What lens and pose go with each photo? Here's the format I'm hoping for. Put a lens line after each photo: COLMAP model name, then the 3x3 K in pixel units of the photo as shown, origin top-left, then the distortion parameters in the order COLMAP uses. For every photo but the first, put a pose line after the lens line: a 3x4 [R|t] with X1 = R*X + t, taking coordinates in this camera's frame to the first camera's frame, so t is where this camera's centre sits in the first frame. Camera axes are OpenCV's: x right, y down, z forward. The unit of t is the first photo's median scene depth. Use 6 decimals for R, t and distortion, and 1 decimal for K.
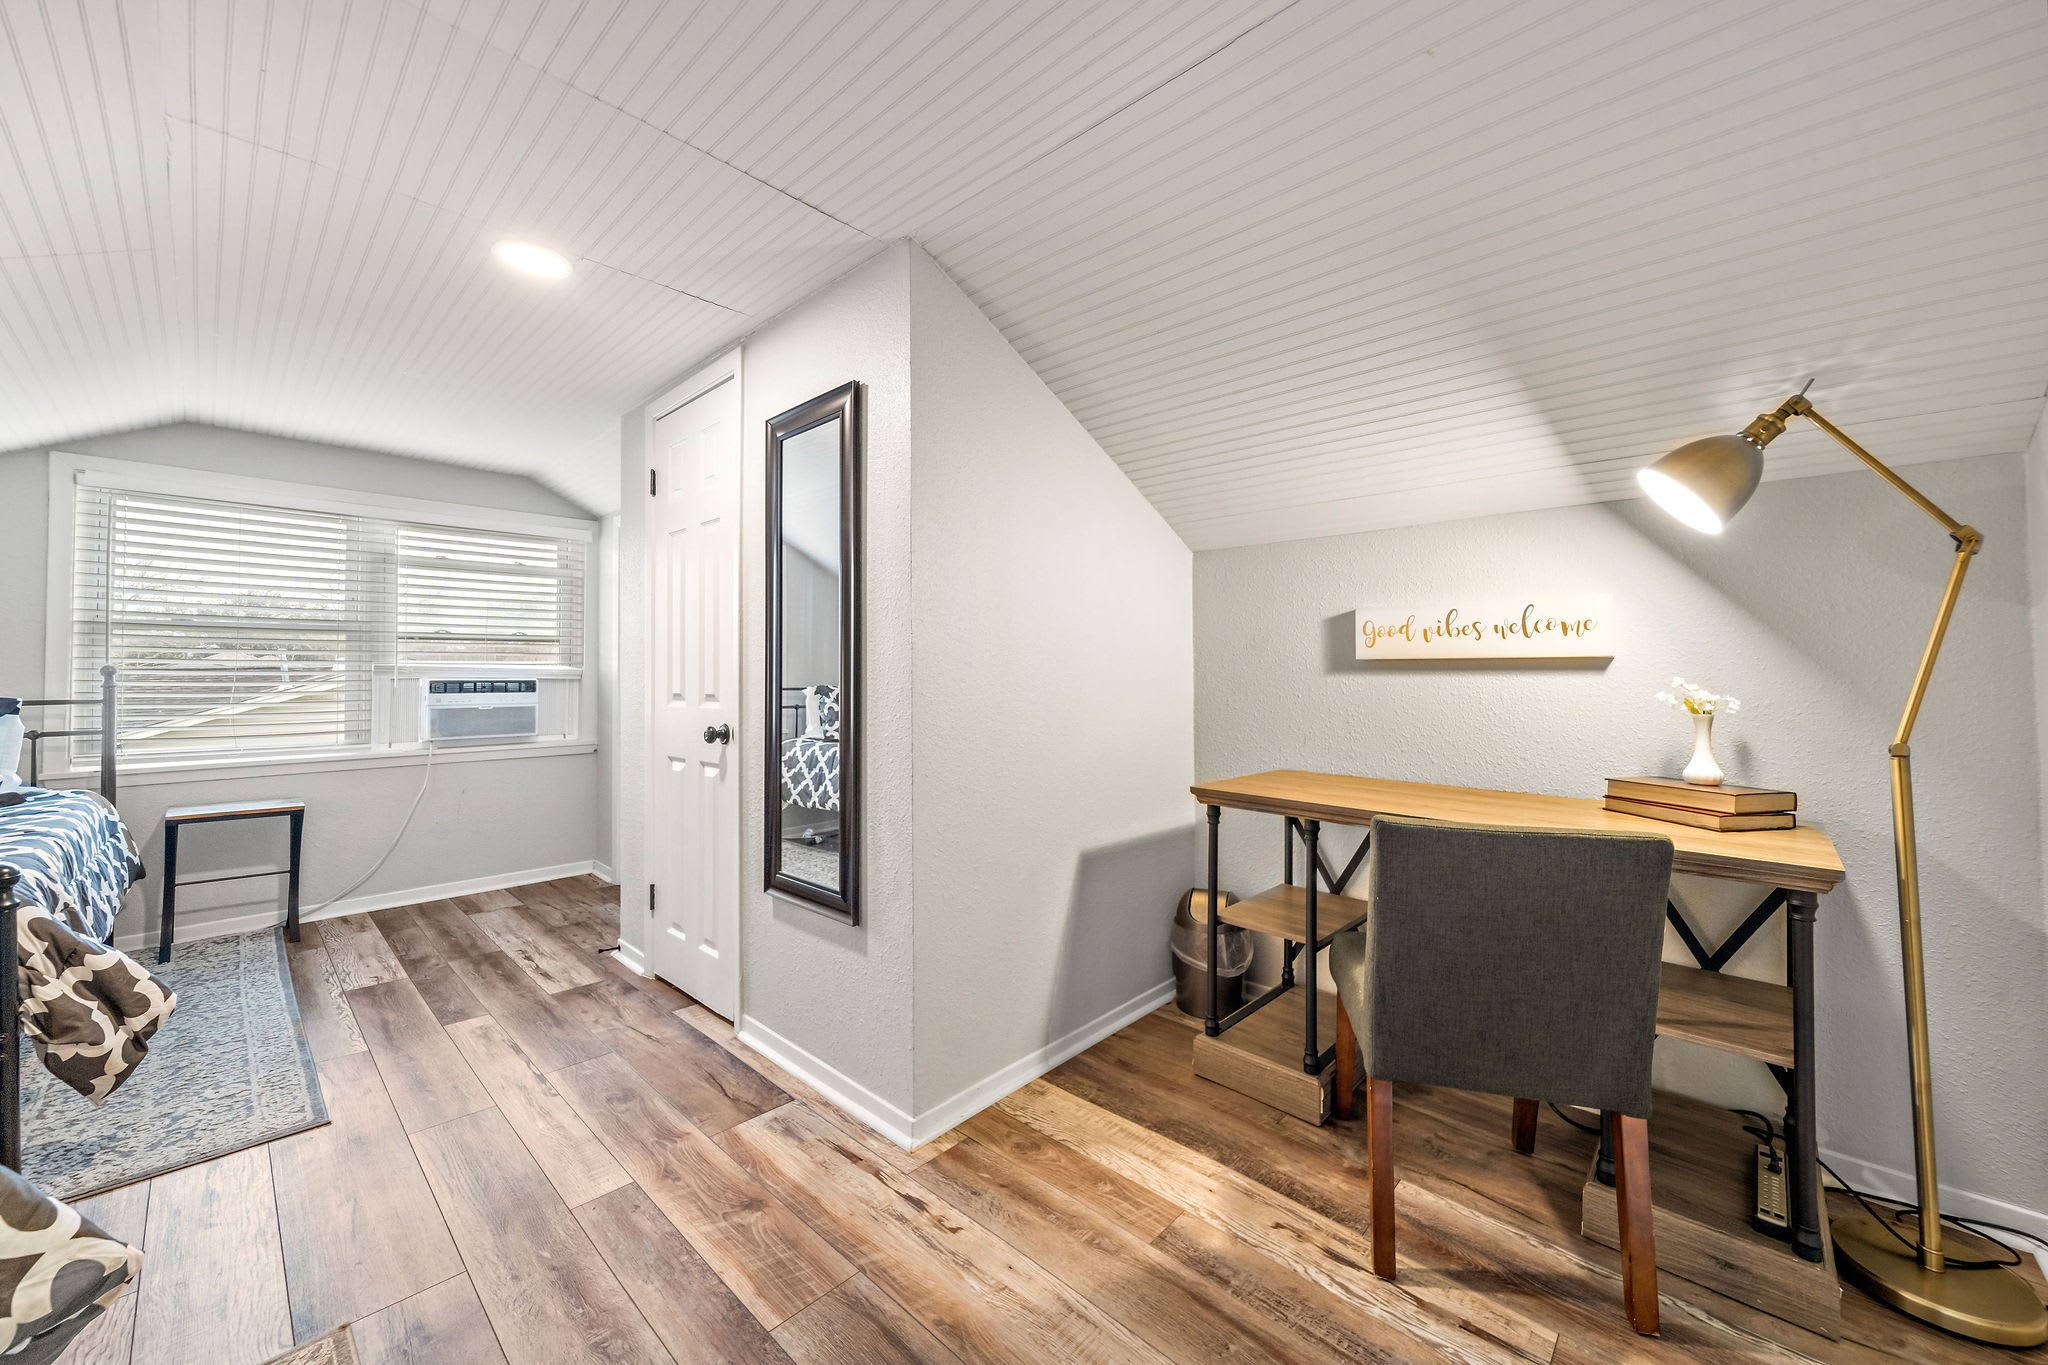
lens RADIAL K [[771.2, 0, 1020.7], [0, 771.2, 661.0], [0, 0, 1]] dist [-0.002087, -0.000197]
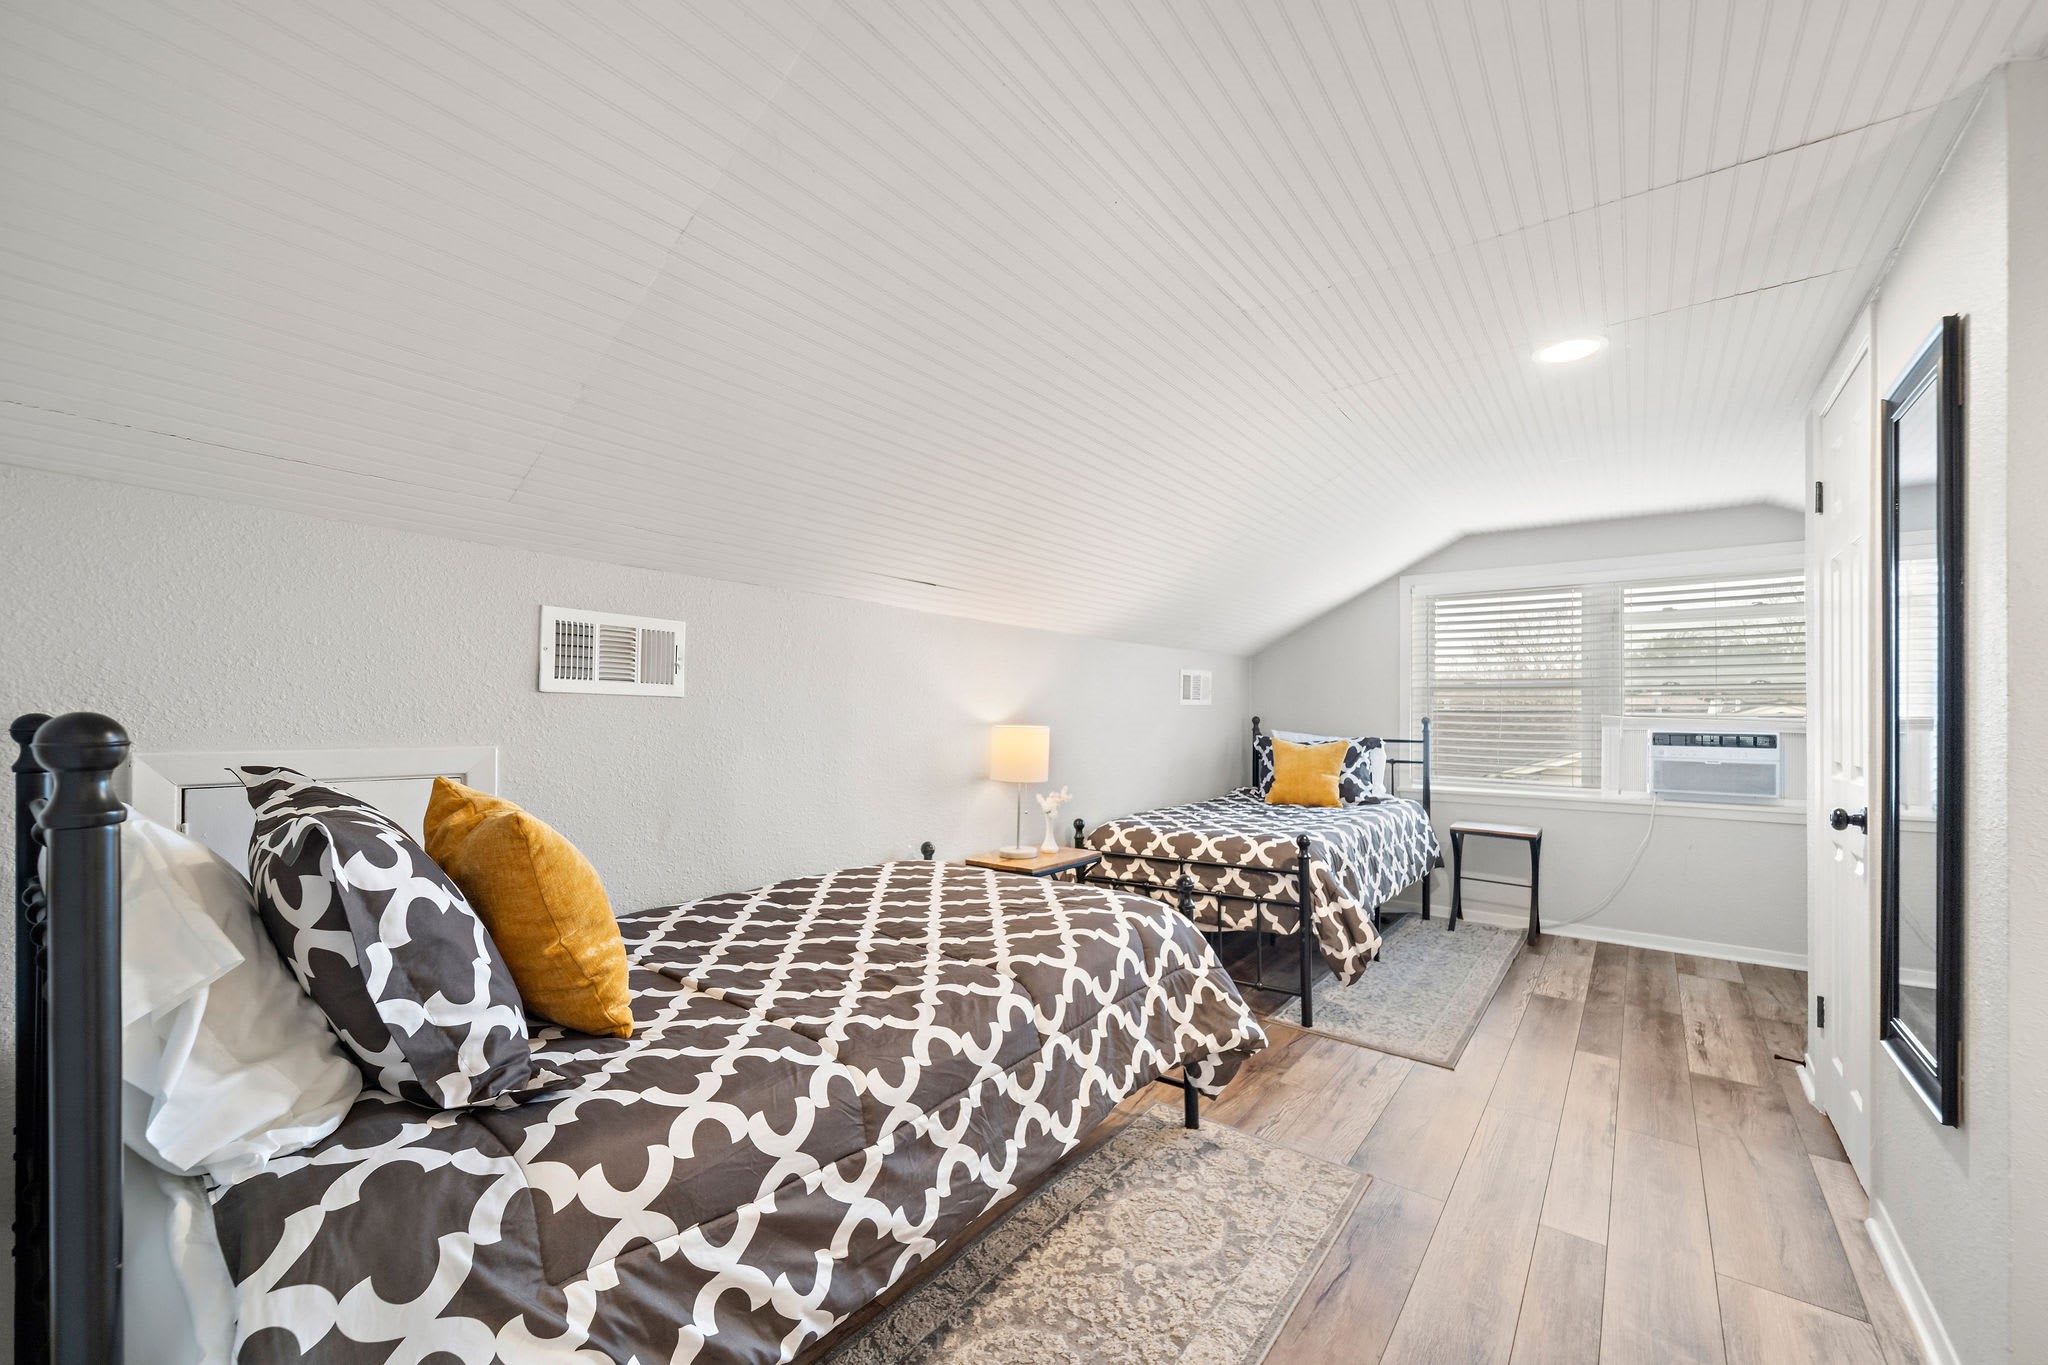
lens RADIAL K [[809.9, 0, 1020.3], [0, 809.9, 711.8], [0, 0, 1]] dist [0.000680, 0.000177]
pose [[0.102224, 0.003572, -0.994755, 0.271430], [0.011498, 0.999923, 0.004772, -0.021260], [0.994695, -0.011926, 0.102175, 0.078935]]
